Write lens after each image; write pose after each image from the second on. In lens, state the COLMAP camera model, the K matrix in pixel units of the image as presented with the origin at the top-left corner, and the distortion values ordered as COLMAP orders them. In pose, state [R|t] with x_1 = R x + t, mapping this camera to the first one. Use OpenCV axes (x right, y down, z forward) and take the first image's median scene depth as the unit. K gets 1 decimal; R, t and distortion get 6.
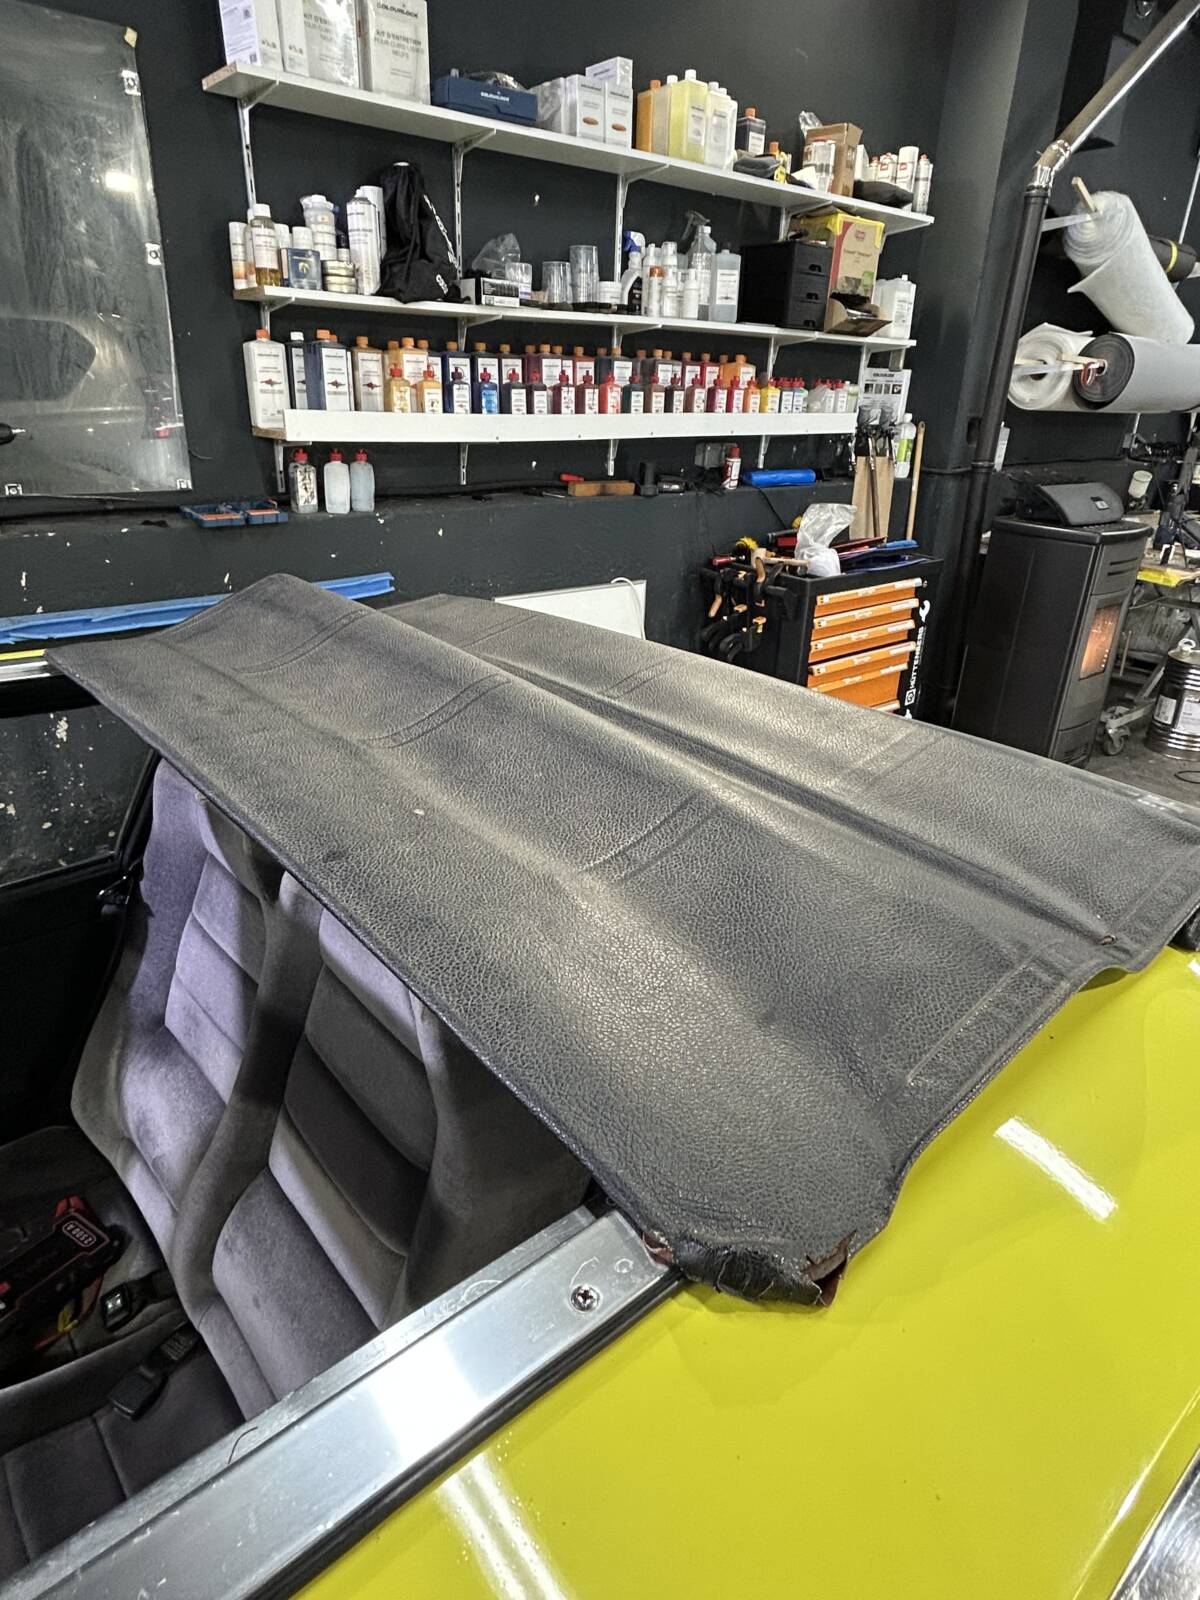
lens RADIAL K [[930.8, 0, 611.3], [0, 930.8, 790.9], [0, 0, 1]] dist [-0.000866, -0.001432]
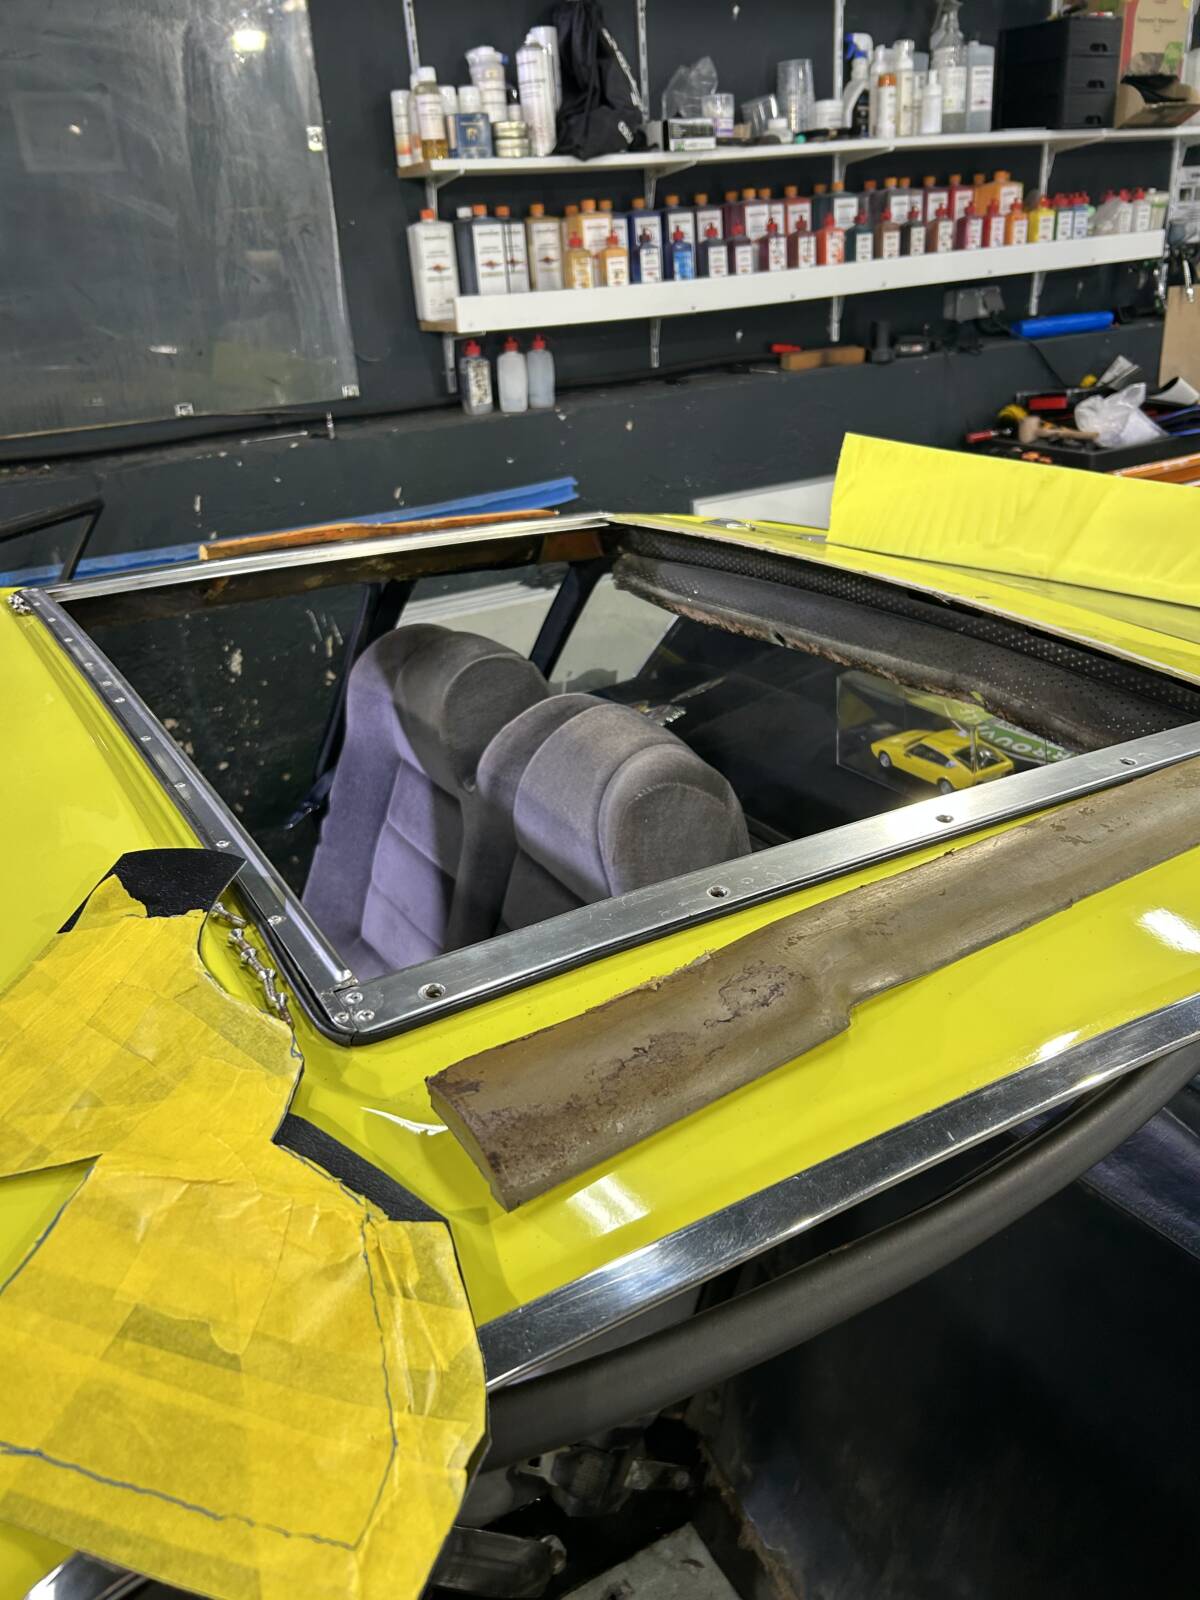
lens RADIAL K [[1244.8, 0, 624.1], [0, 1244.8, 812.2], [0, 0, 1]] dist [0.019809, -0.018823]
pose [[0.980692, -0.014597, -0.195012, 0.030242], [0.019047, 0.999599, 0.020964, 0.054585], [0.194628, -0.024274, 0.980577, -0.136732]]
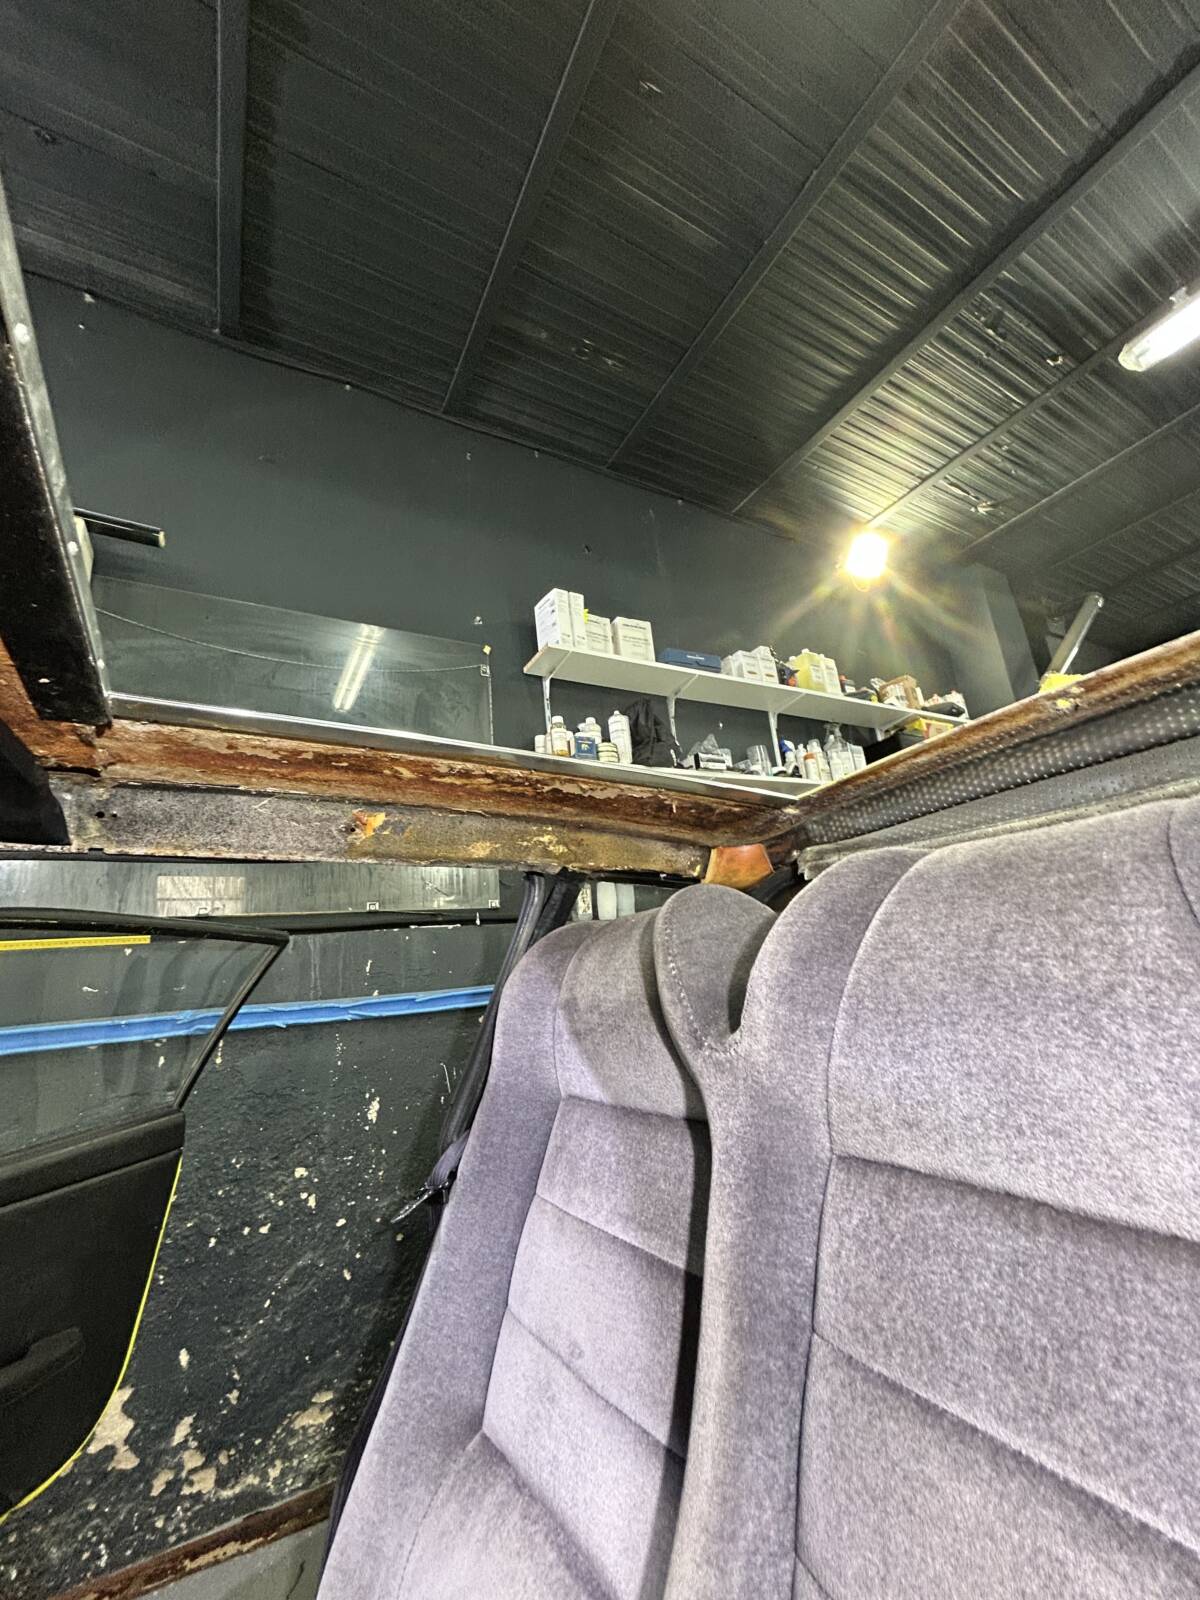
lens RADIAL K [[641.3, 0, 592.4], [0, 641.3, 801.3], [0, 0, 1]] dist [-0.001206, 0.000343]
pose [[0.974286, -0.171795, -0.145785, -0.158014], [0.040614, 0.770333, -0.636346, 0.115287], [0.221624, 0.614062, 0.757502, 0.250630]]
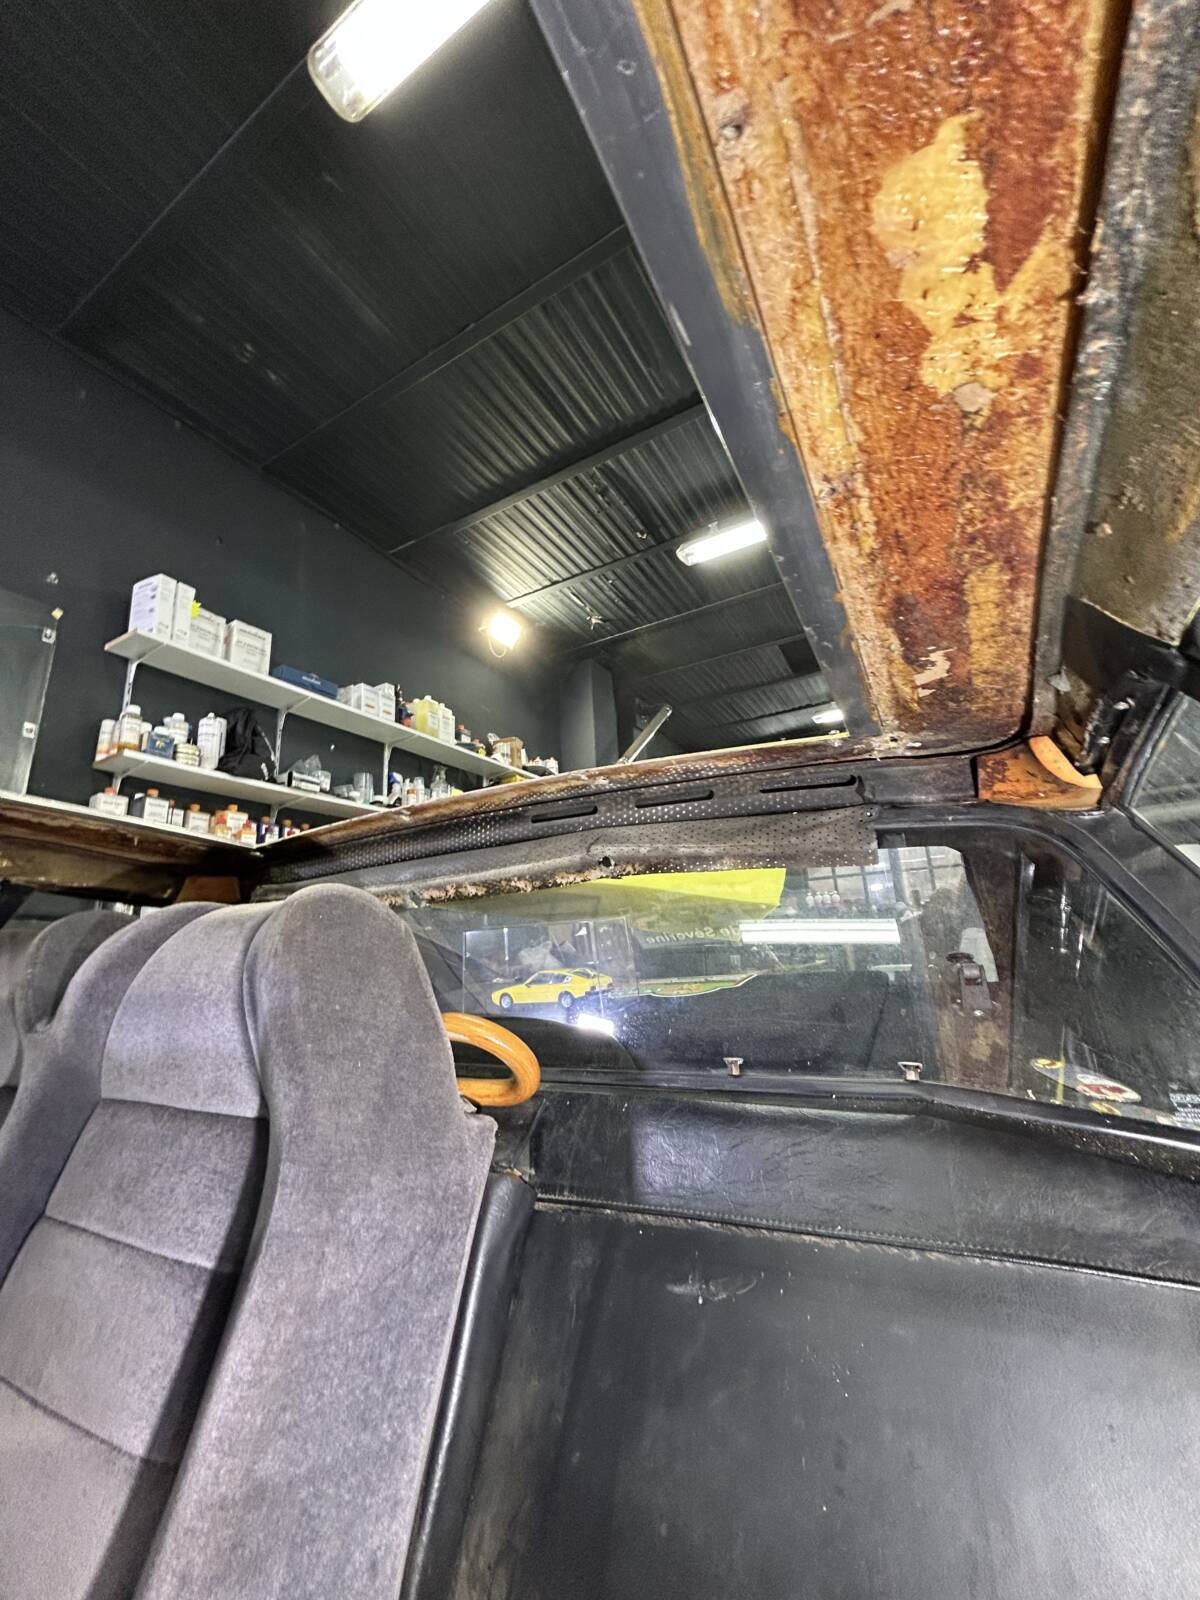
lens RADIAL K [[645.8, 0, 596.3], [0, 645.8, 803.3], [0, 0, 1]] dist [-0.000548, 0.000271]
pose [[0.937079, 0.002355, 0.349108, -0.044354], [0.214779, 0.784458, -0.581804, 0.181777], [-0.275231, 0.620178, 0.734593, 0.131216]]
